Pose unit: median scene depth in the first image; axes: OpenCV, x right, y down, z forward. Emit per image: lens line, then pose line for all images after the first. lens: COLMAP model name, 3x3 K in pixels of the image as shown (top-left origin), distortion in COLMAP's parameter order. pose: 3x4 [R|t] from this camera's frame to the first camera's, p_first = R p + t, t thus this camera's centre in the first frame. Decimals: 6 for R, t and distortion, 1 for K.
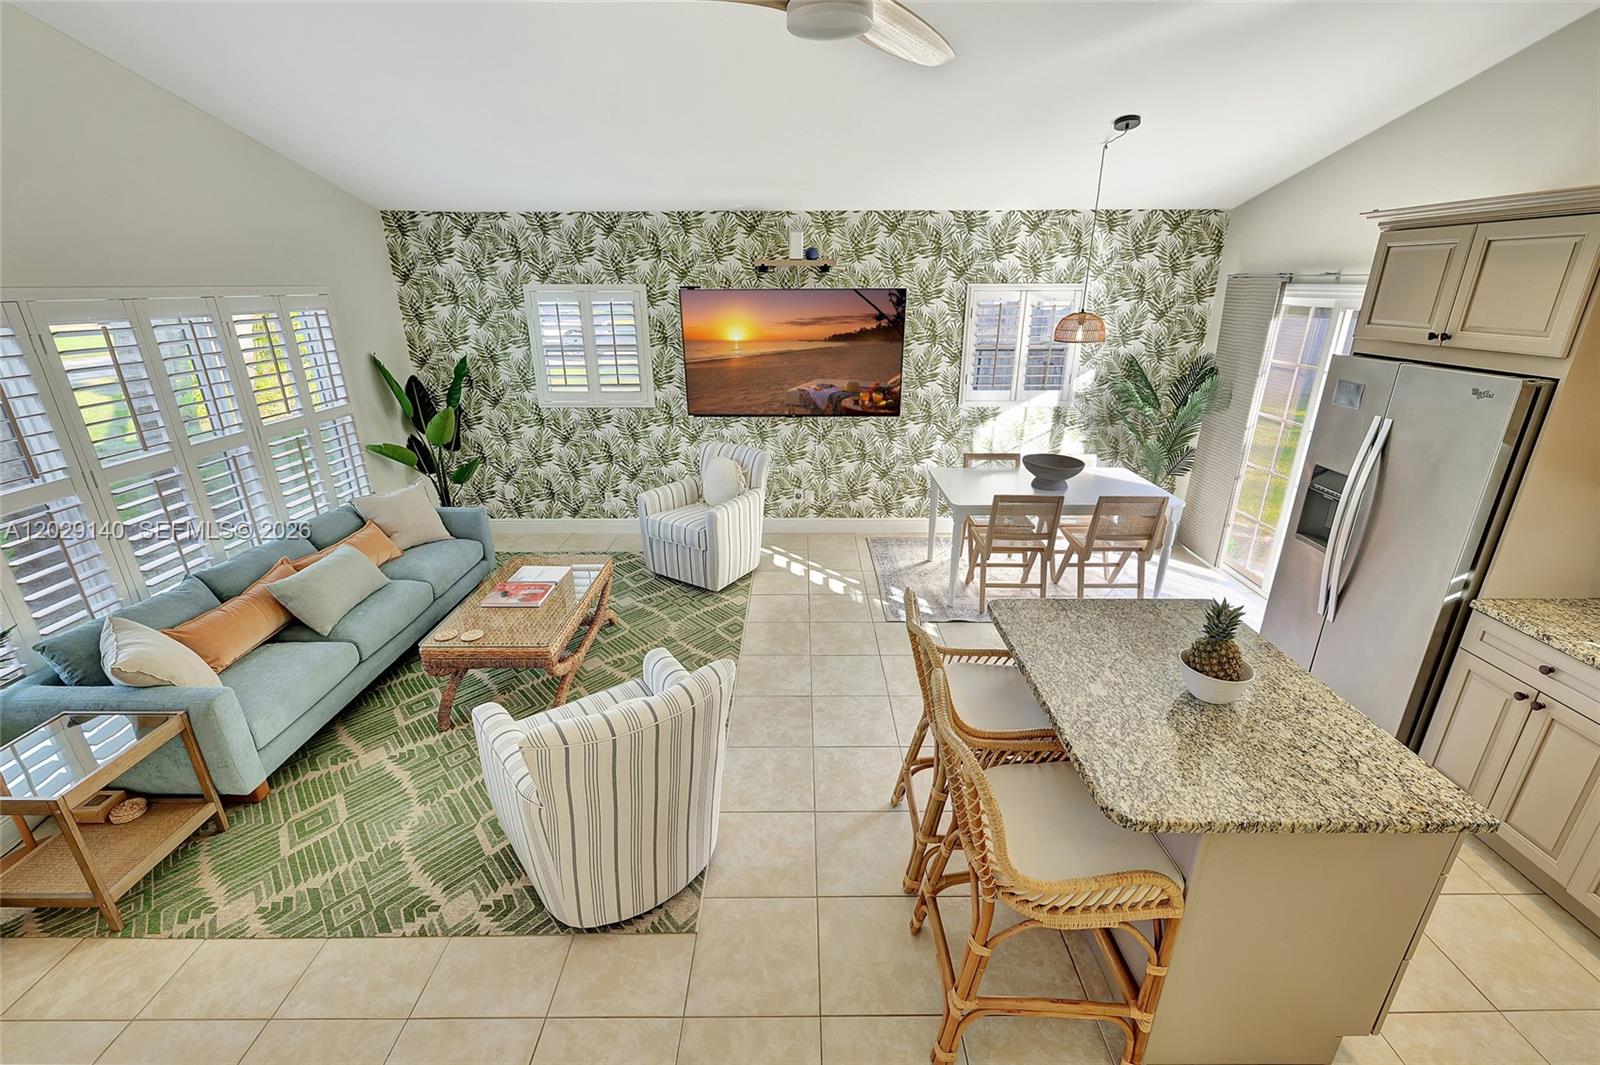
lens RADIAL K [[671.3, 0, 805.5], [0, 671.3, 527.1], [0, 0, 1]] dist [0.006711, -0.004332]
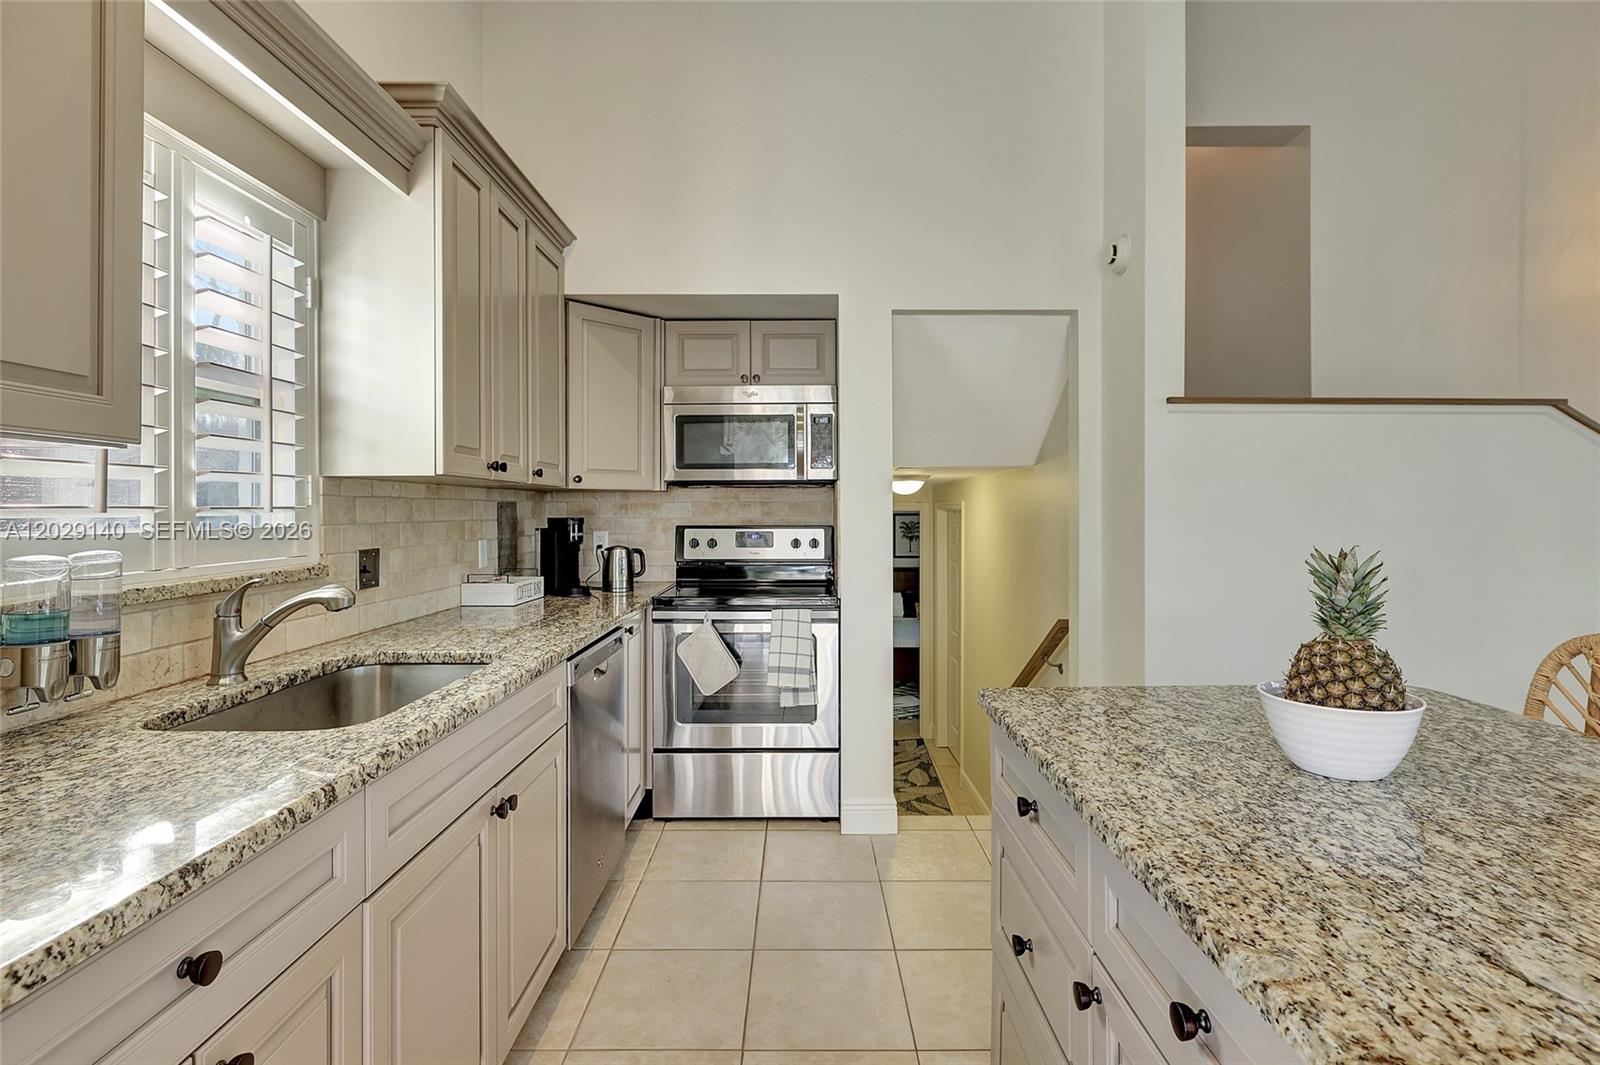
lens RADIAL K [[780.6, 0, 798.6], [0, 780.6, 509.8], [0, 0, 1]] dist [0.002110, -0.000162]
pose [[-0.999895, 0.001184, 0.014424, 0.385360], [0.006082, 0.938765, 0.344504, -0.042749], [-0.013133, 0.344555, -0.938674, 0.574893]]
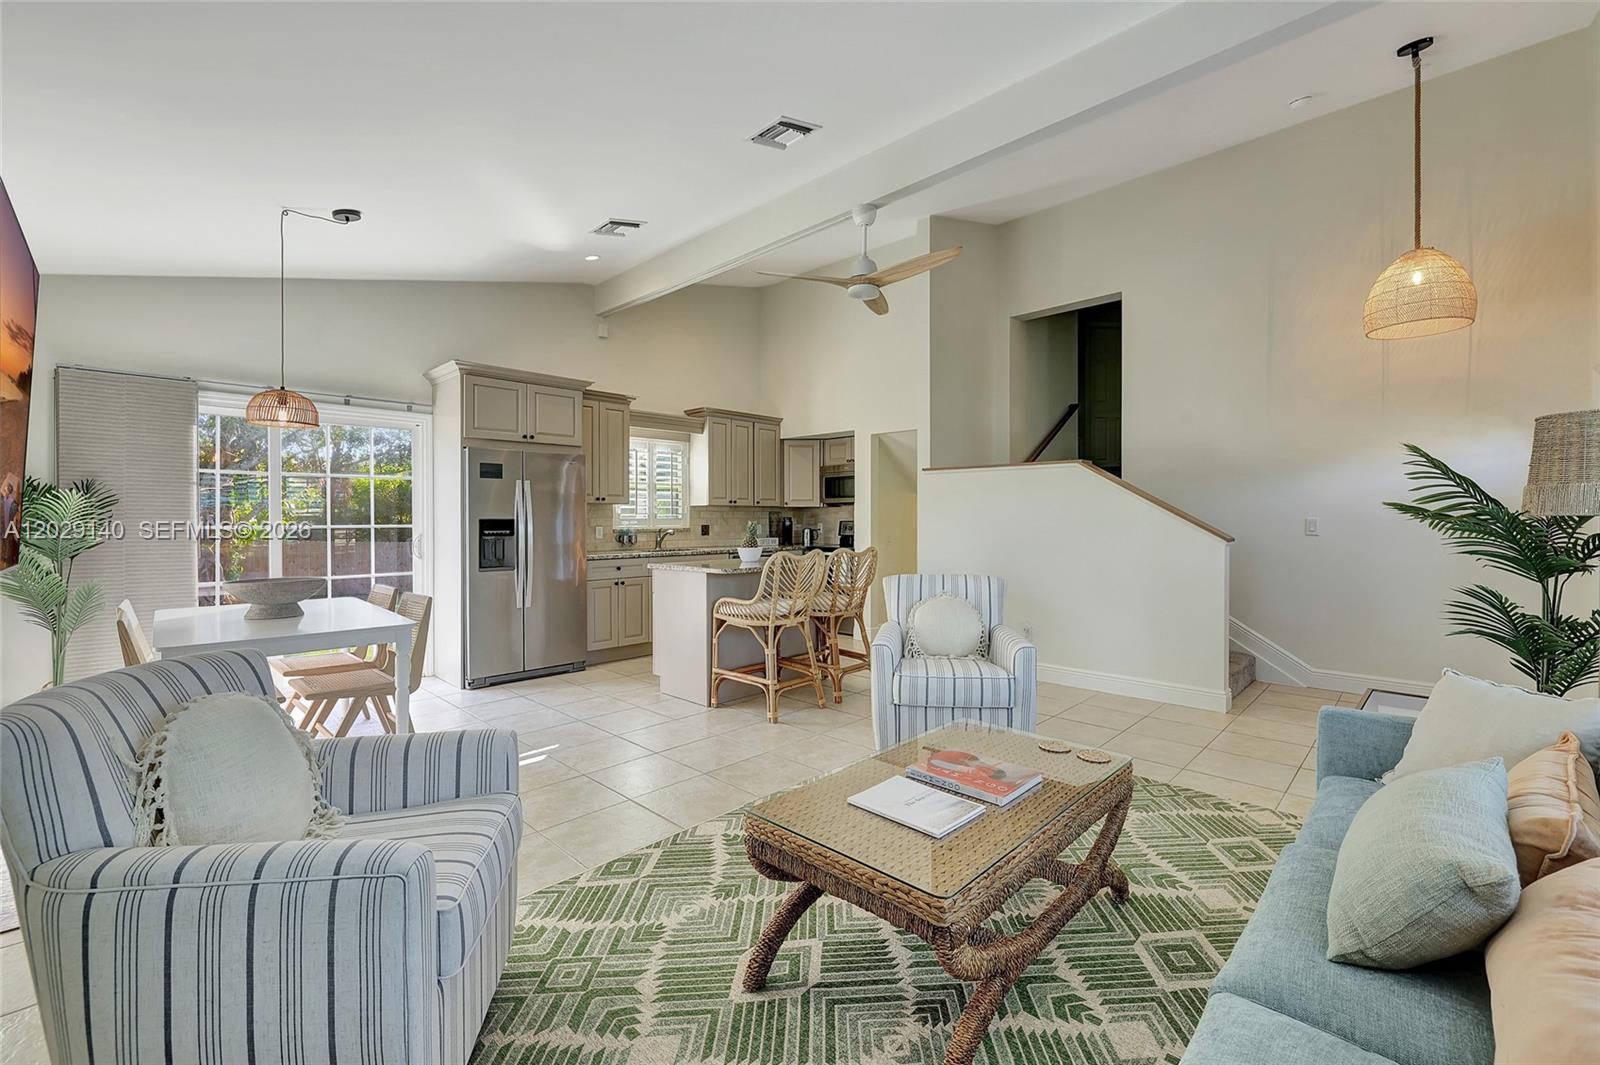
lens RADIAL K [[671.3, 0, 810.1], [0, 671.3, 519.7], [0, 0, 1]] dist [0.006711, -0.004332]
pose [[-0.722604, 0.003982, 0.691251, -0.509282], [0.243126, 0.937556, 0.248753, -0.182858], [-0.647097, 0.347811, -0.678450, 0.991519]]
